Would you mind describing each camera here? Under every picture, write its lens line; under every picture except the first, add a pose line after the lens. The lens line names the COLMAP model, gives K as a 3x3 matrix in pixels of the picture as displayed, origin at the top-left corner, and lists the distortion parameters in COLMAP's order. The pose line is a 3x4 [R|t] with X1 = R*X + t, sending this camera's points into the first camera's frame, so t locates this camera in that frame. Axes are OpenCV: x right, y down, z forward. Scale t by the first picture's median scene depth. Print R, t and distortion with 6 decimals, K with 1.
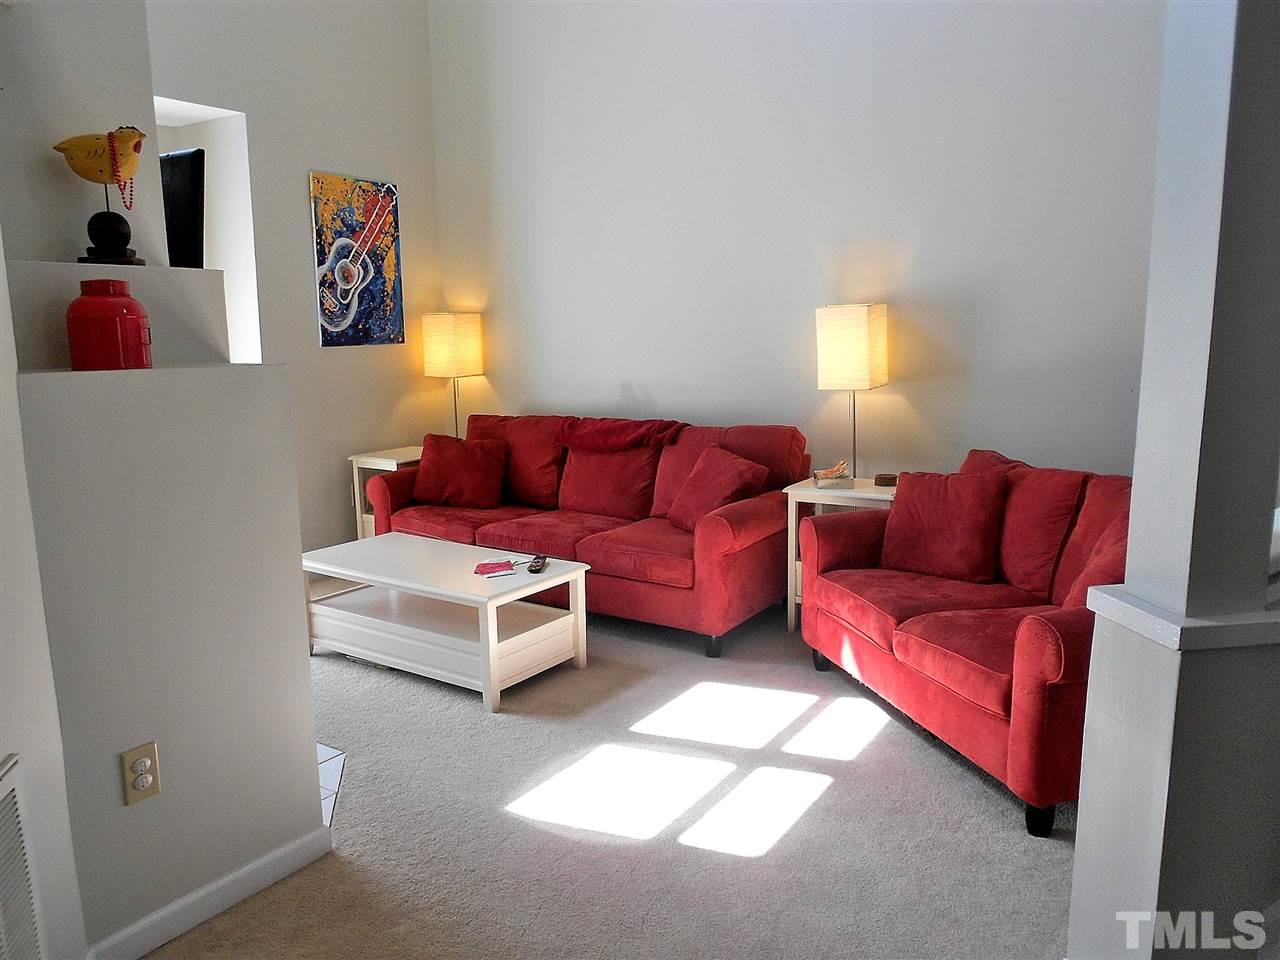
lens RADIAL K [[955.2, 0, 642.7], [0, 955.2, 482.4], [0, 0, 1]] dist [-0.006704, -0.002159]
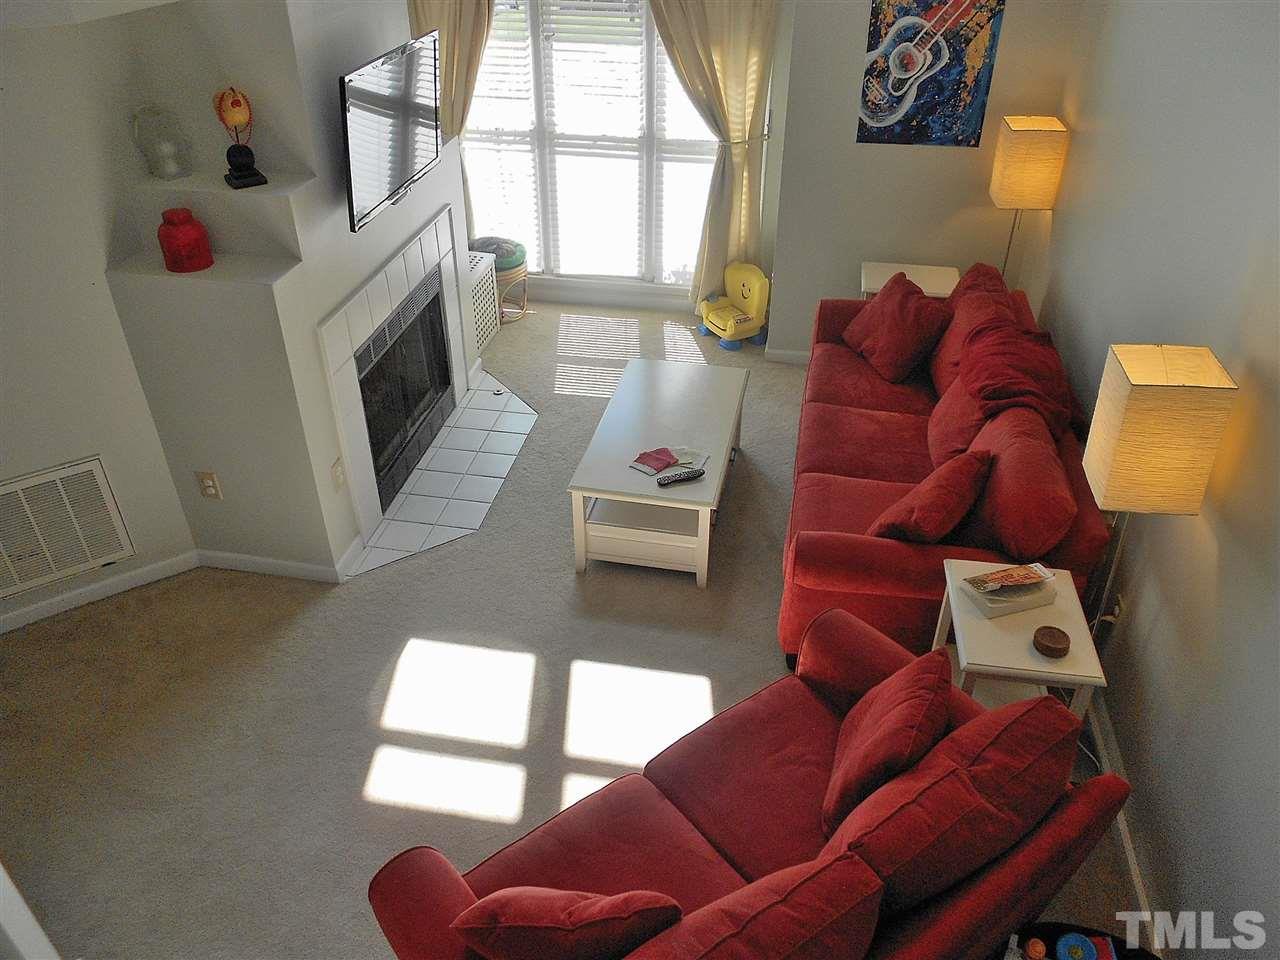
lens RADIAL K [[955.2, 0, 640.9], [0, 955.2, 477.5], [0, 0, 1]] dist [-0.006704, -0.002159]
pose [[0.382586, 0.521285, -0.762817, 0.453283], [-0.157644, 0.850355, 0.502040, -0.291570], [0.910372, -0.071820, 0.407512, 0.398102]]
